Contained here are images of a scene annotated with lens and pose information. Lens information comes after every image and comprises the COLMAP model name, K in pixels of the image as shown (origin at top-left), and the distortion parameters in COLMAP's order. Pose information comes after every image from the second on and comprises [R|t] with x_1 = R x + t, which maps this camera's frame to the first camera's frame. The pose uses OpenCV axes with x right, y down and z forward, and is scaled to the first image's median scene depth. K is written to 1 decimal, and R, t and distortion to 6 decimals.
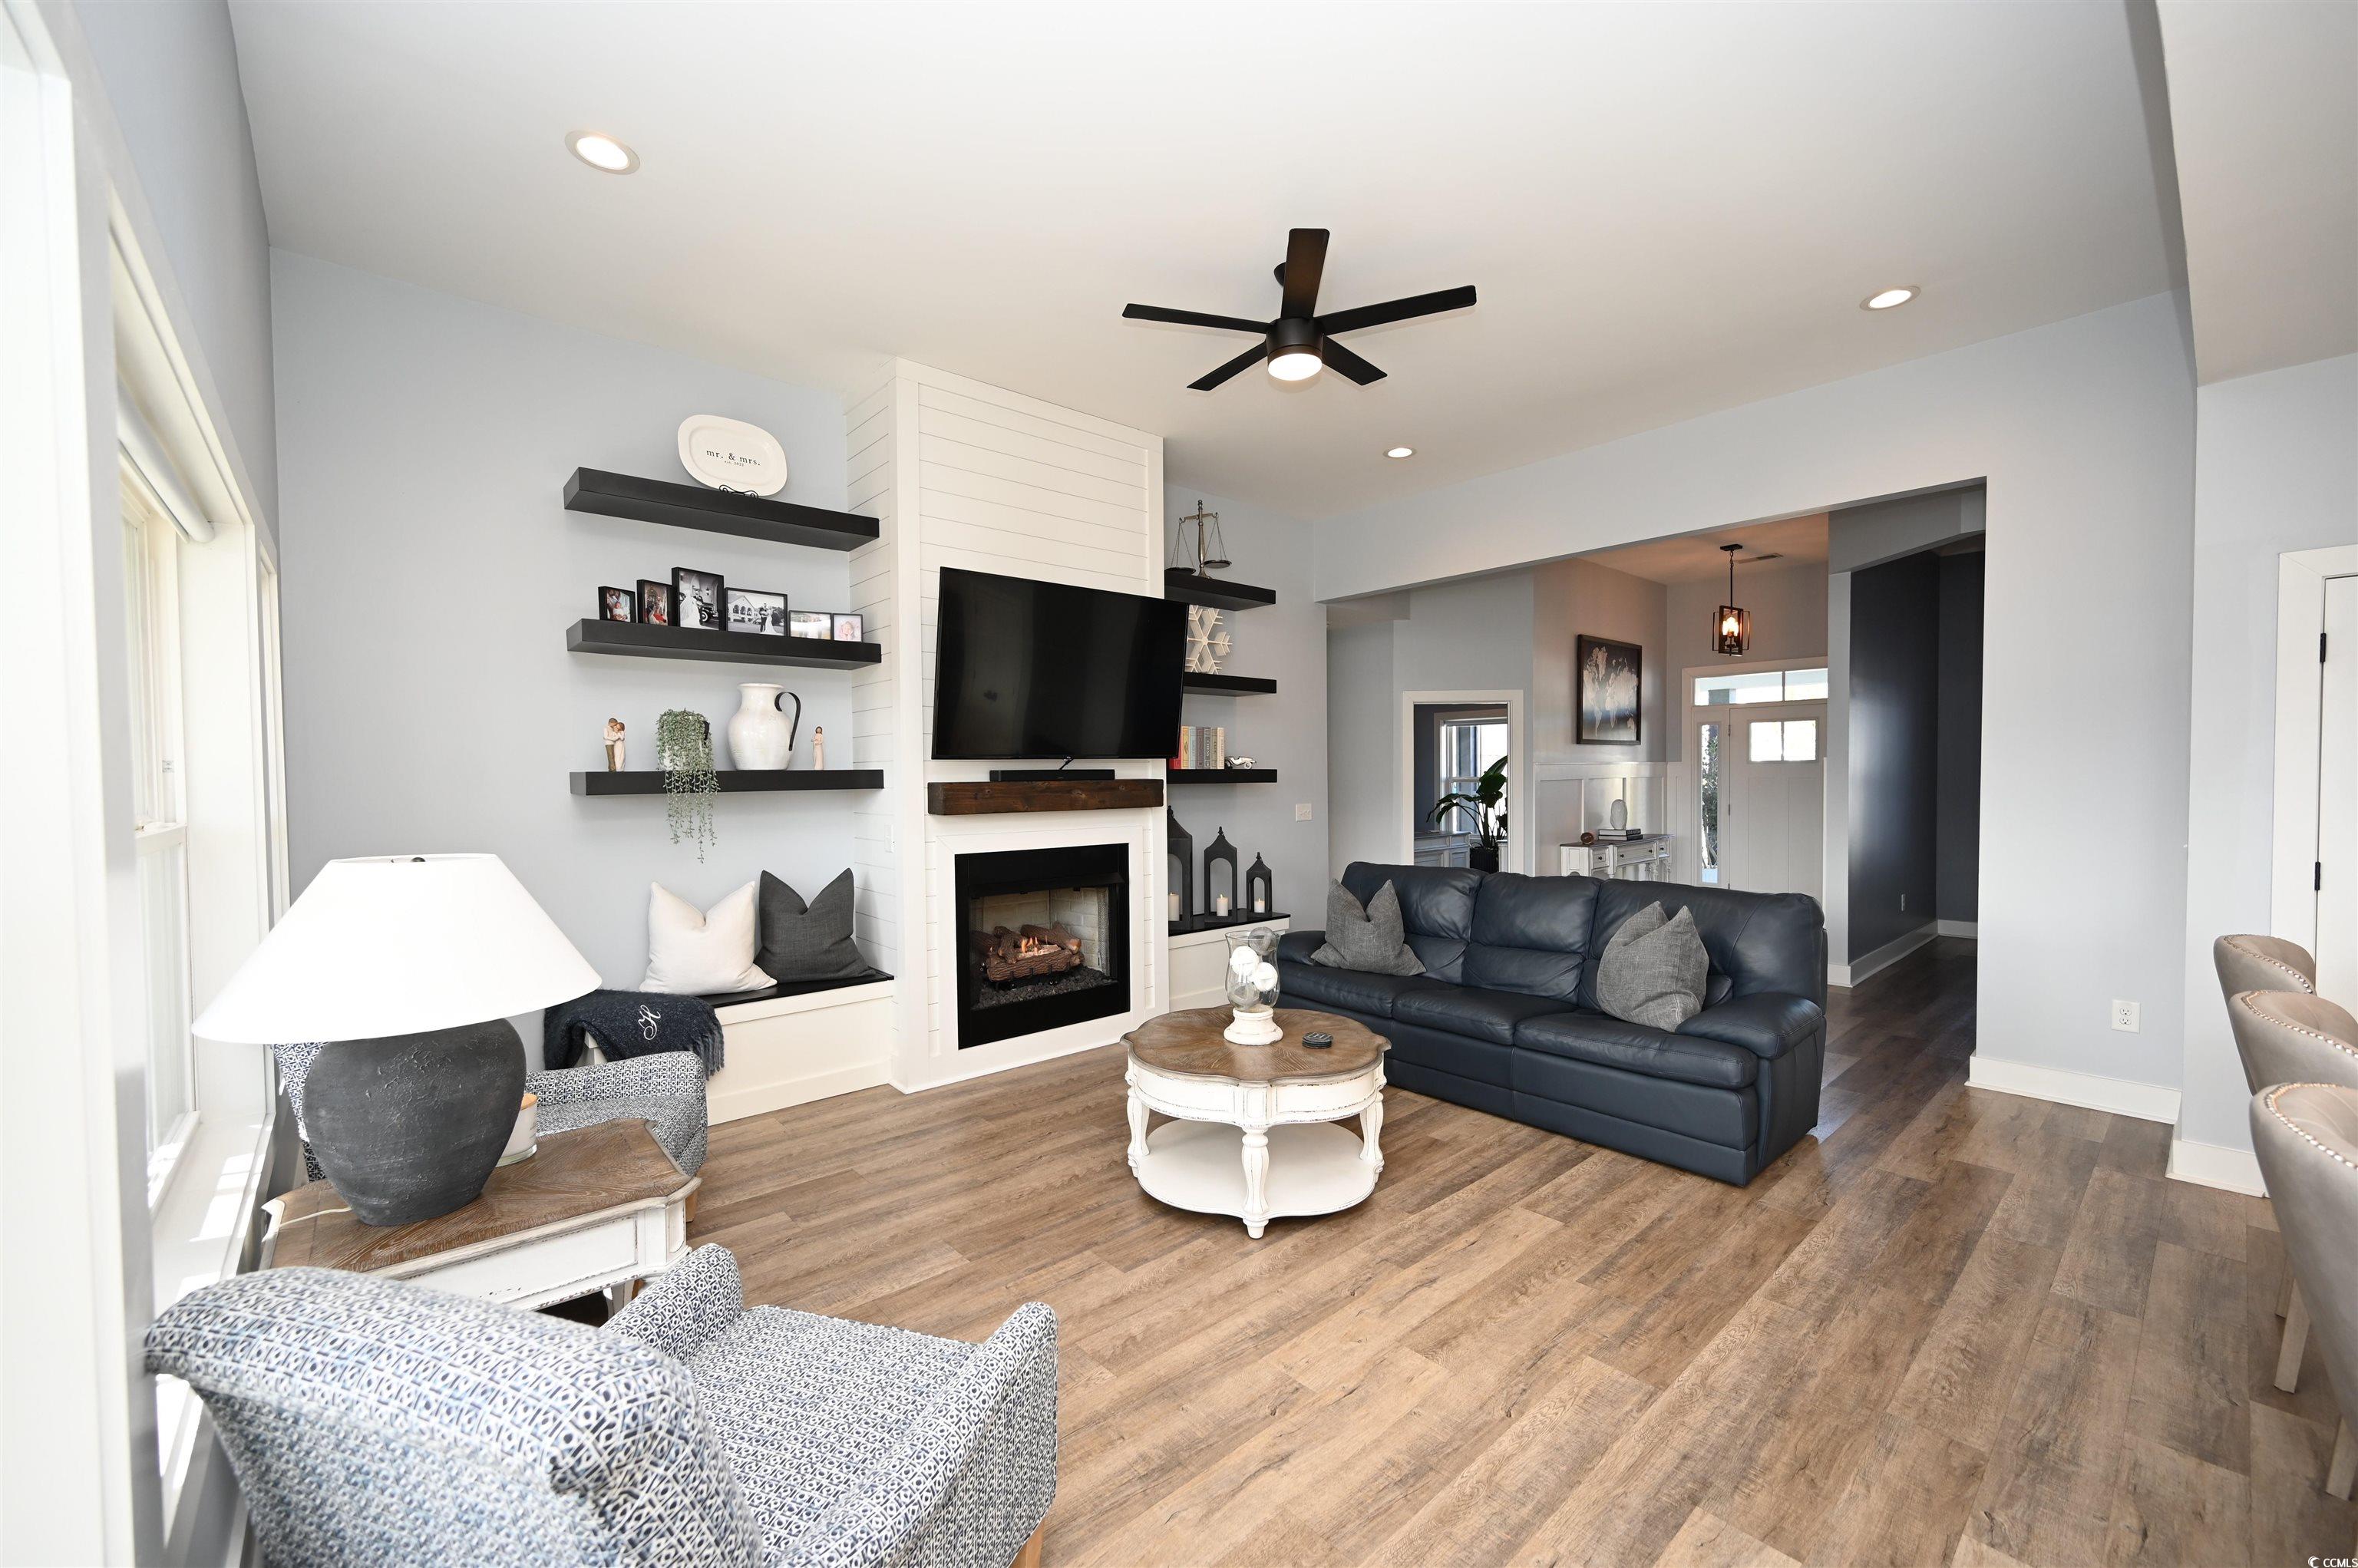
lens RADIAL K [[933.2, 0, 1178.2], [0, 933.2, 799.5], [0, 0, 1]] dist [0.000563, 0.000177]
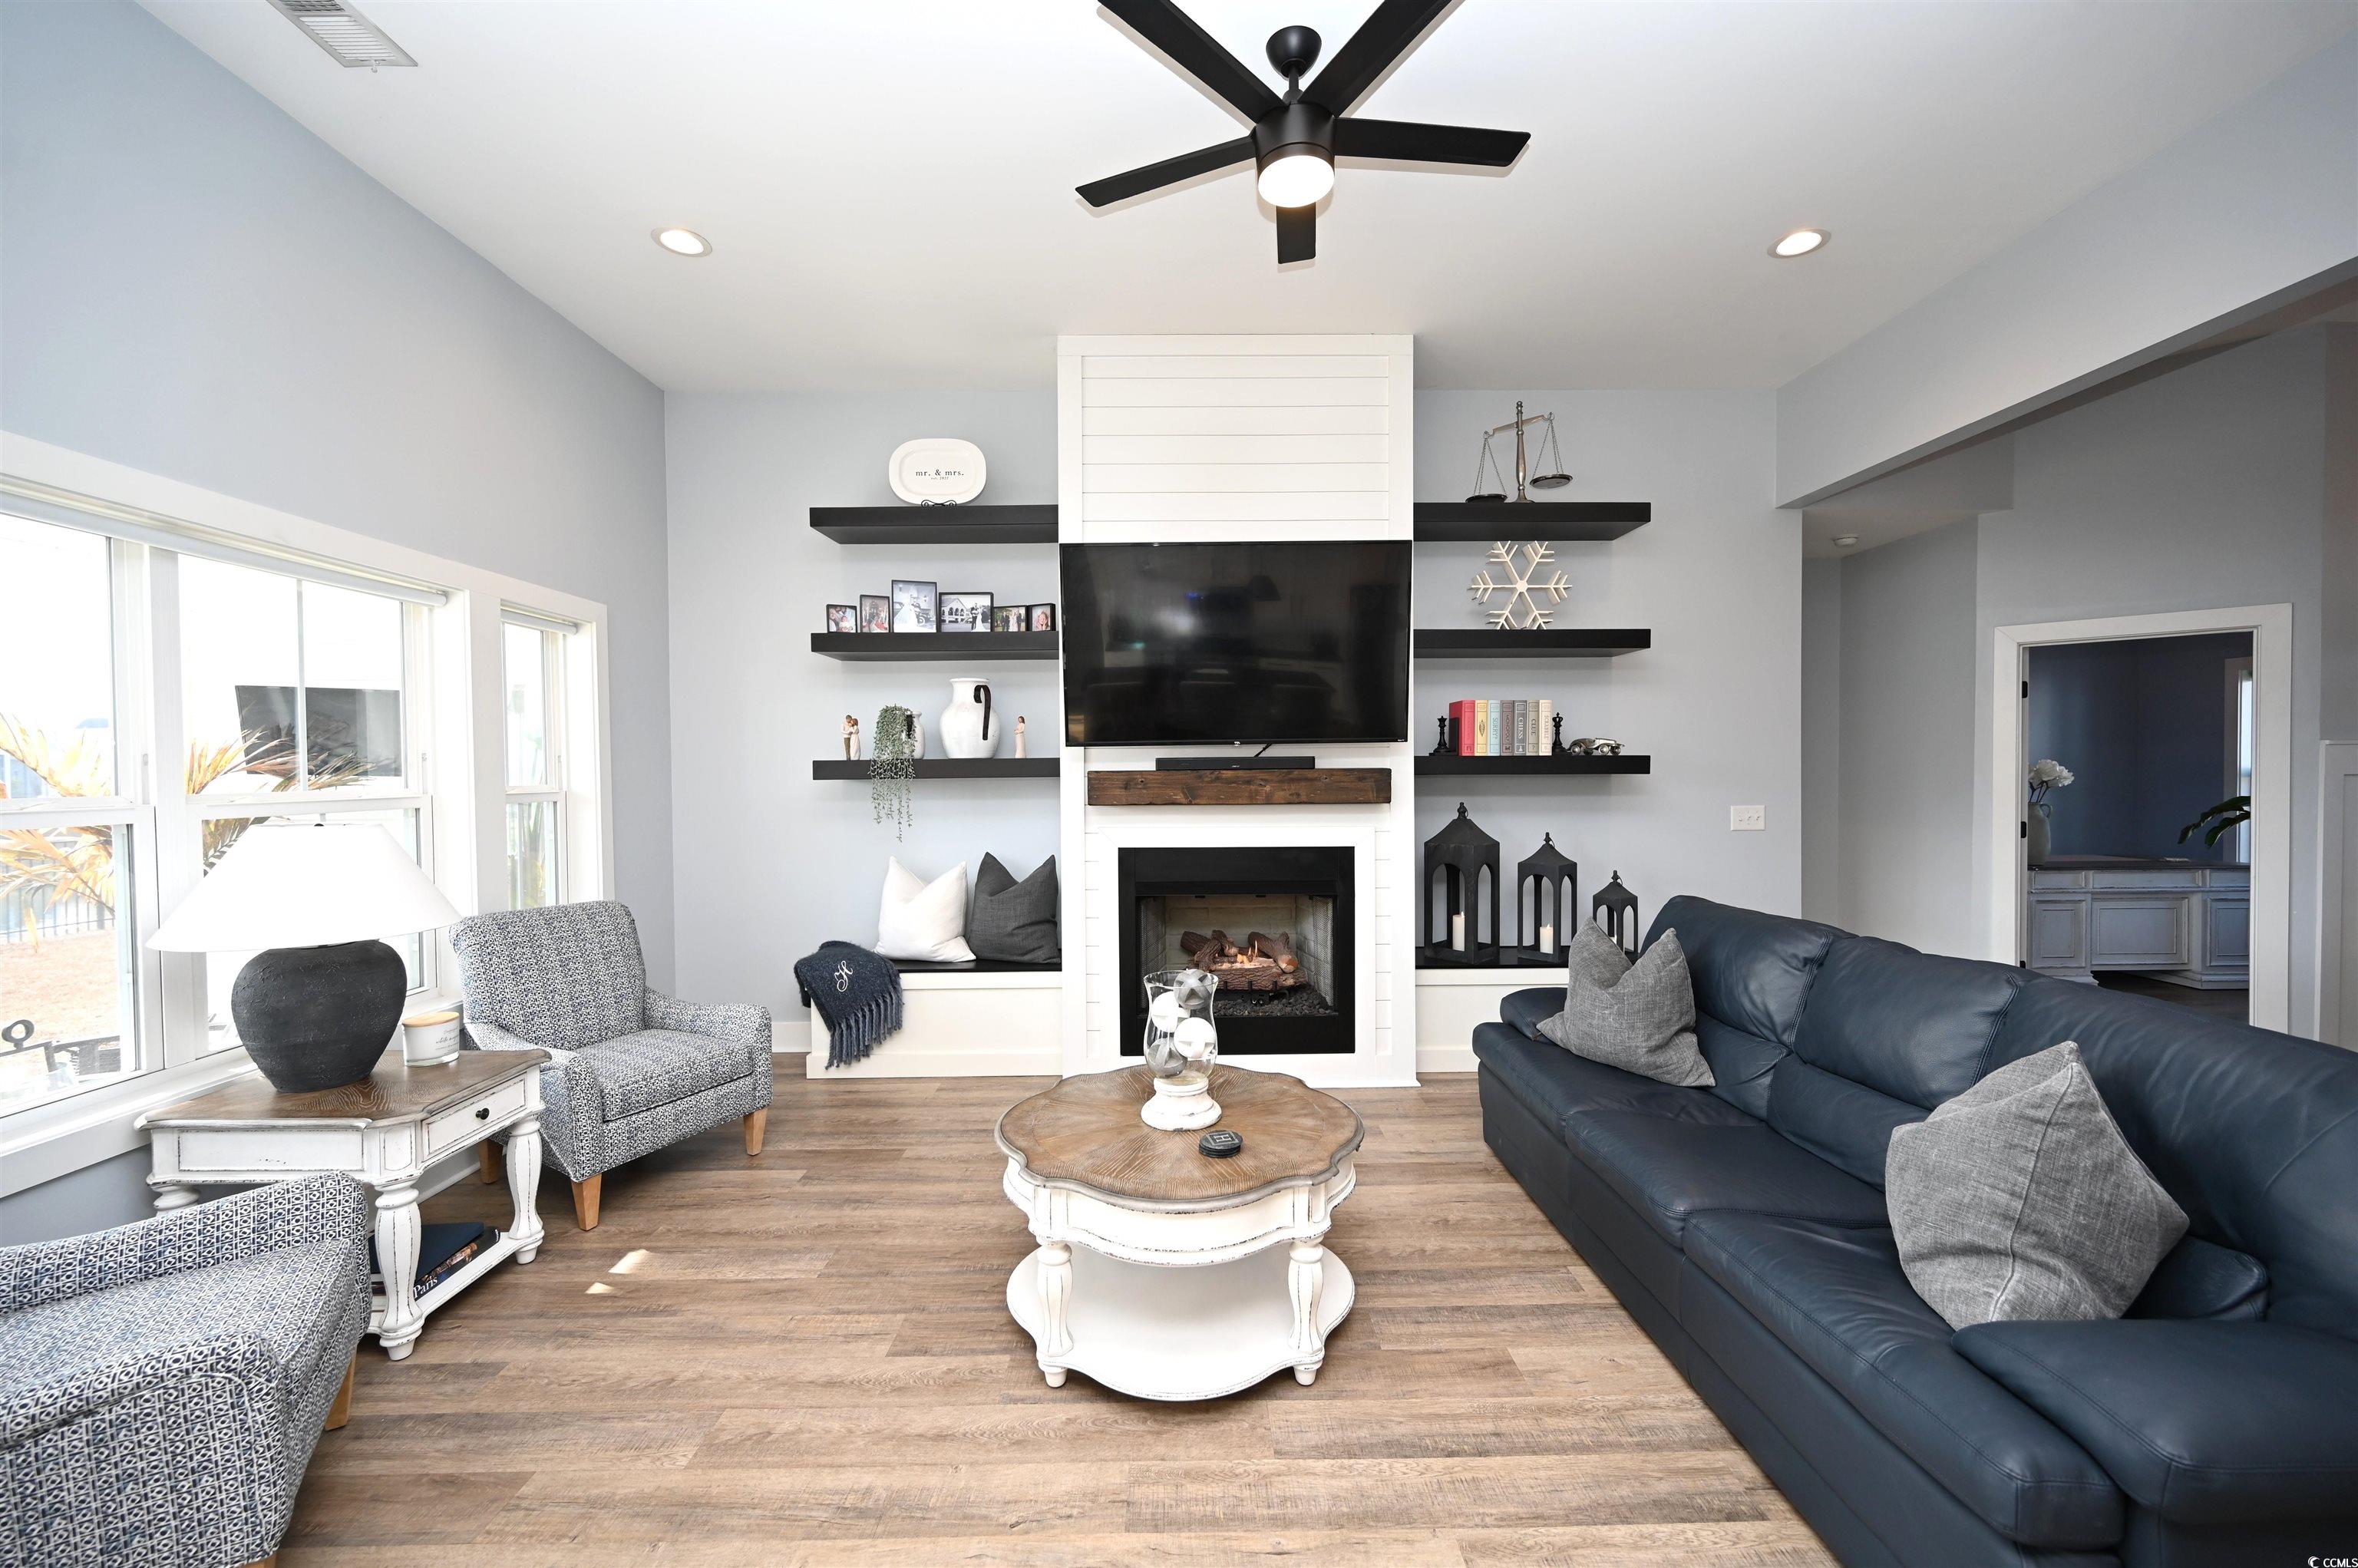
lens RADIAL K [[929.6, 0, 1186.8], [0, 929.6, 790.2], [0, 0, 1]] dist [0.001877, 0.000183]
pose [[0.758637, 0.017816, -0.651270, 0.440319], [-0.017423, 0.999823, 0.007056, -0.007041], [0.651280, 0.005994, 0.758814, 0.348989]]
